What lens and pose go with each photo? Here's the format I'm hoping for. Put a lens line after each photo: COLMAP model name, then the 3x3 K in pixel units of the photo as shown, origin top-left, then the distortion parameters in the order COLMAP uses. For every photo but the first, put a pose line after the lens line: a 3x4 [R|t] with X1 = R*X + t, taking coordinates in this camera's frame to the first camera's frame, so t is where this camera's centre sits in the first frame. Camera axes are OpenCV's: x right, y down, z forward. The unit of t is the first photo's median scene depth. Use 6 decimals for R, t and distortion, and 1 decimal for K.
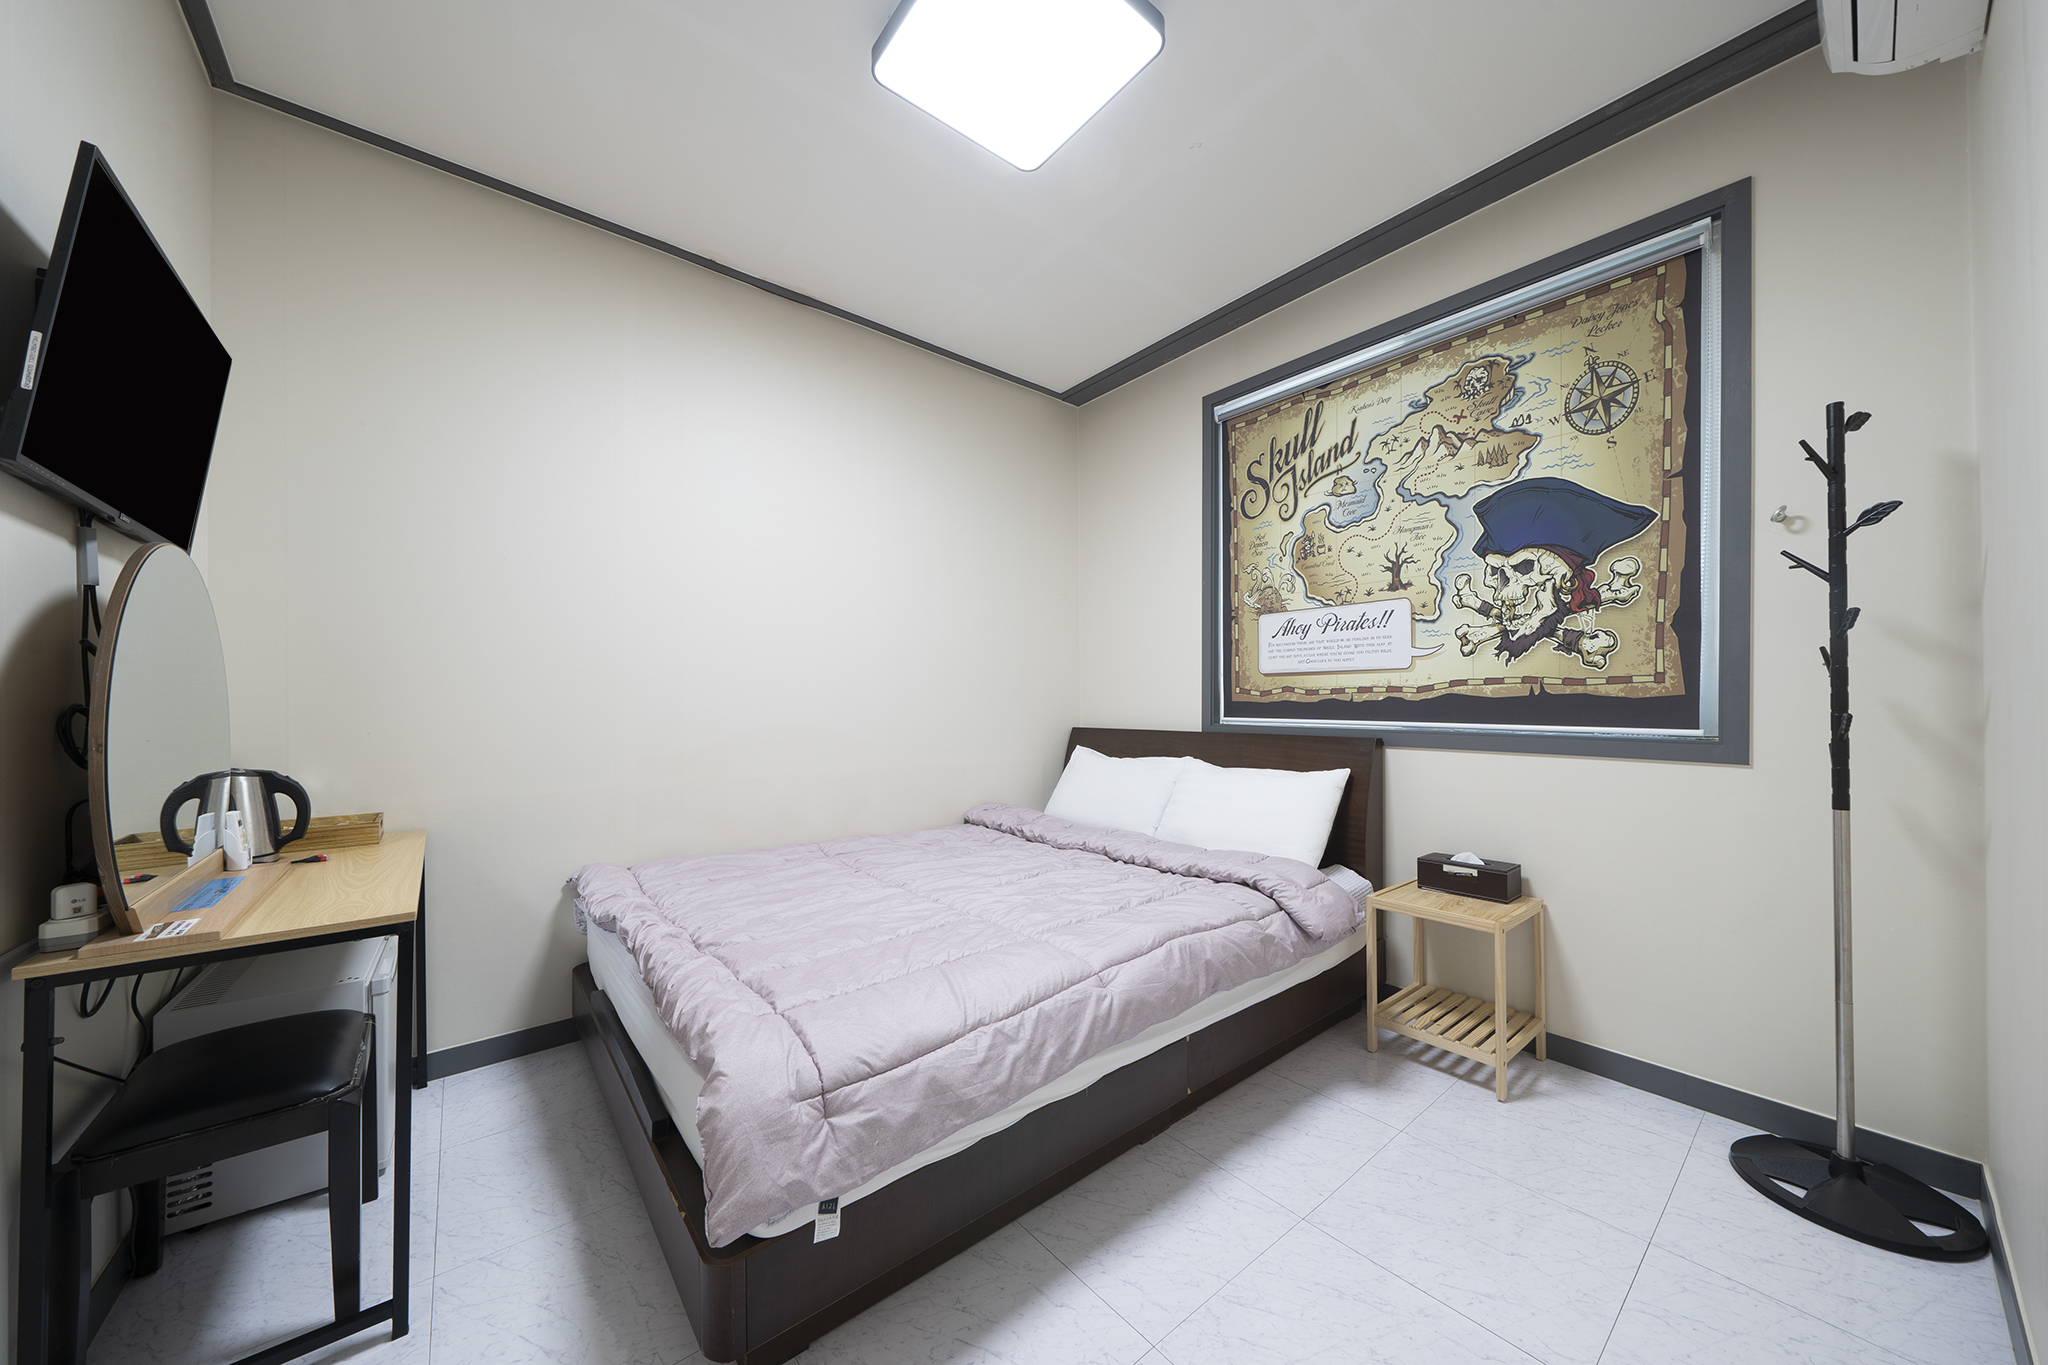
lens RADIAL K [[695.2, 0, 1013.7], [0, 695.2, 688.0], [0, 0, 1]] dist [-0.002346, 0.000047]
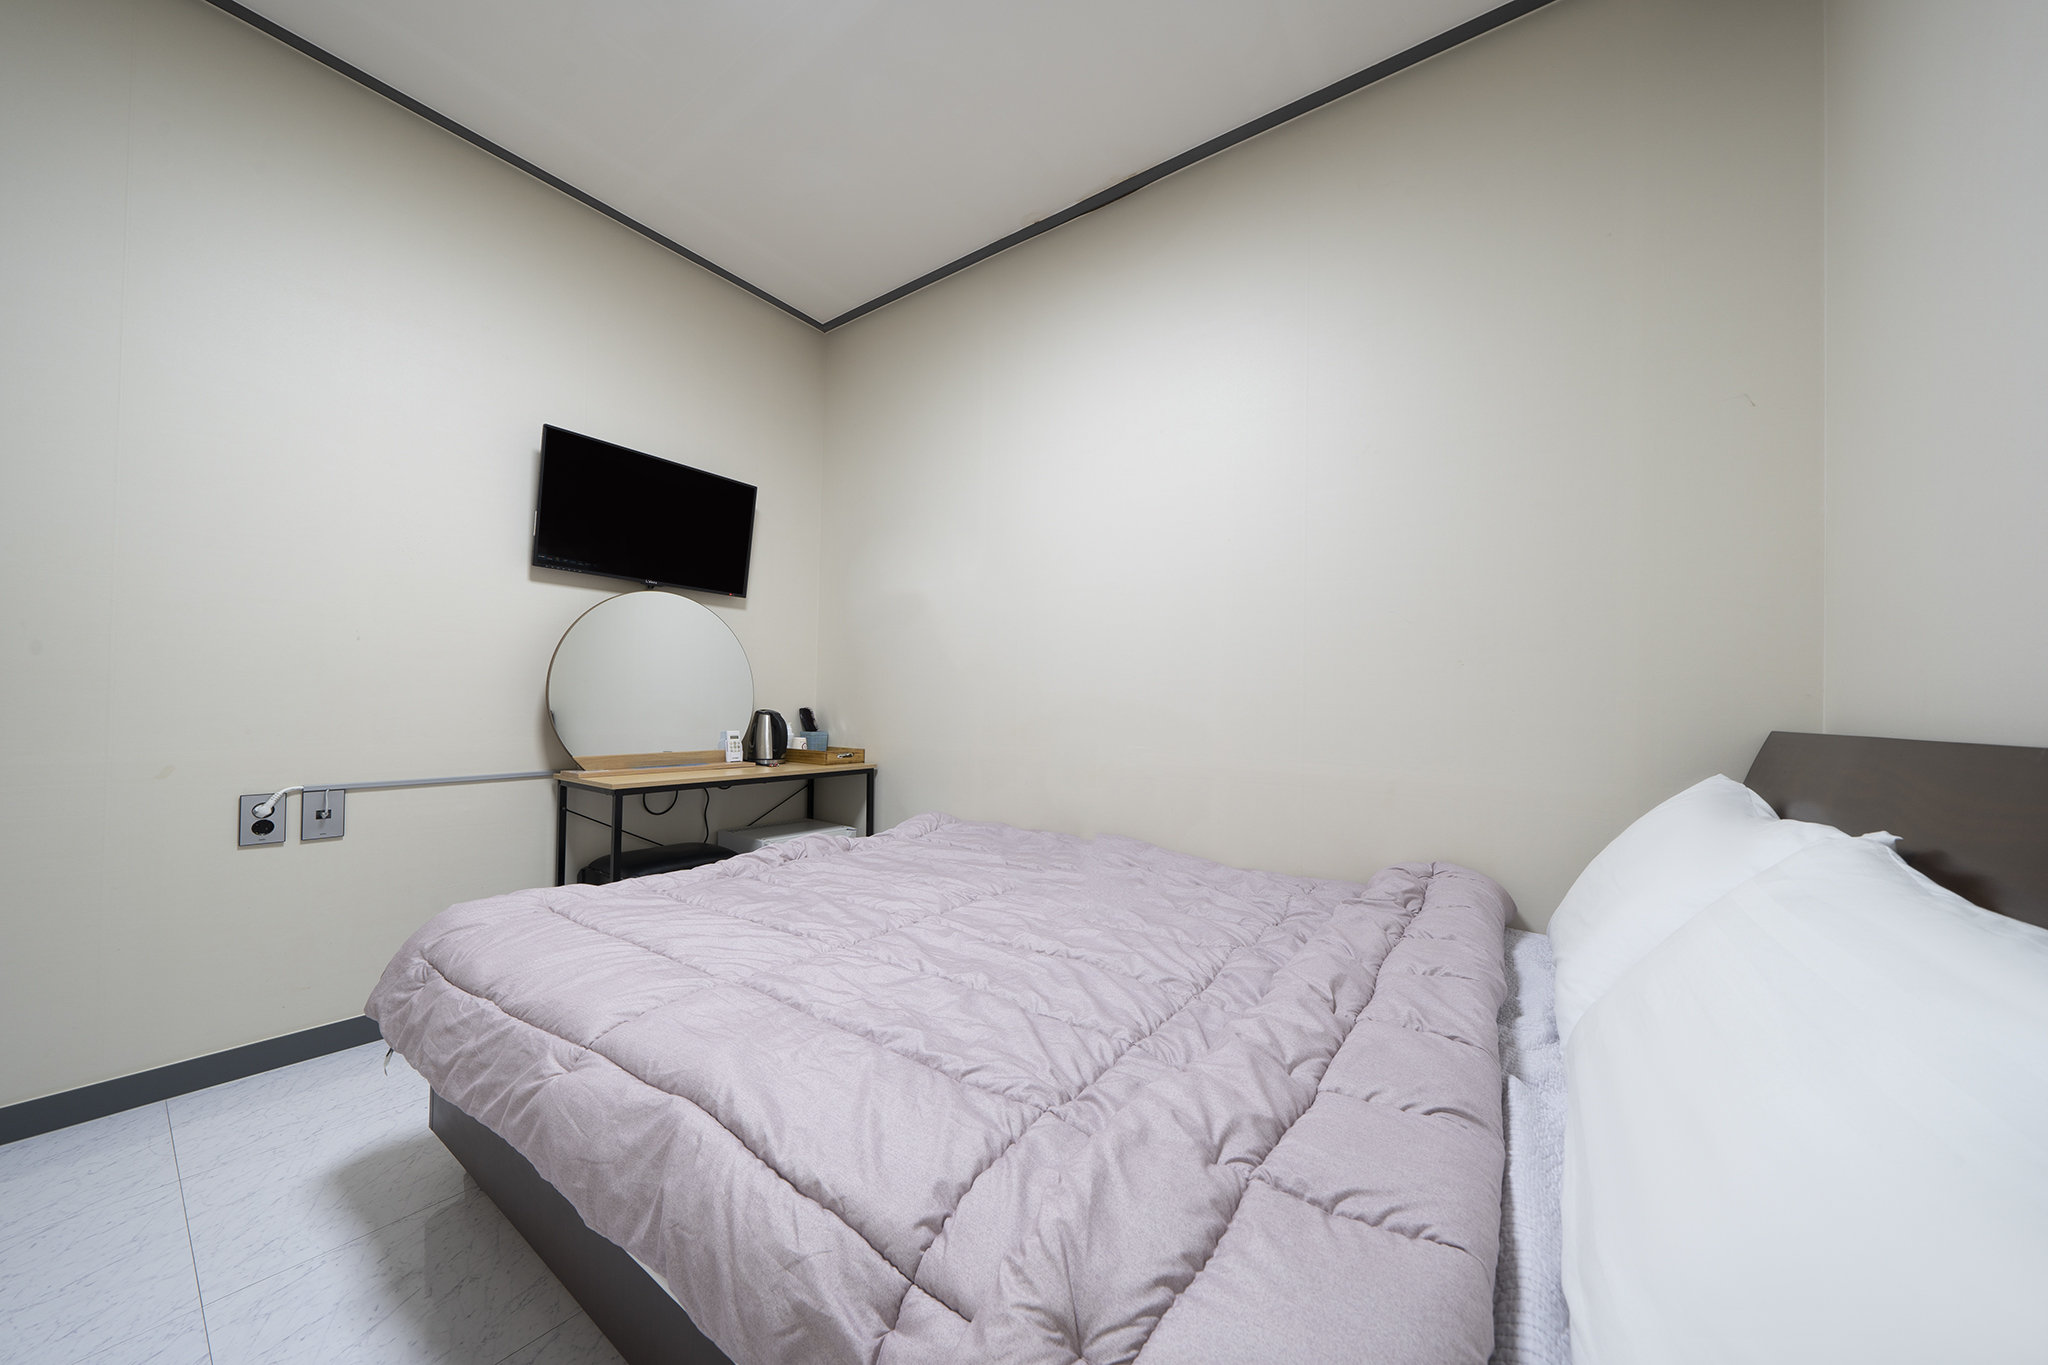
lens RADIAL K [[695.2, 0, 1013.7], [0, 695.2, 688.0], [0, 0, 1]] dist [-0.002346, 0.000047]
pose [[0.243389, -0.028556, -0.969508, 0.325430], [0.011202, 0.999583, -0.026629, 0.040227], [0.969864, -0.004379, 0.243607, 0.474939]]
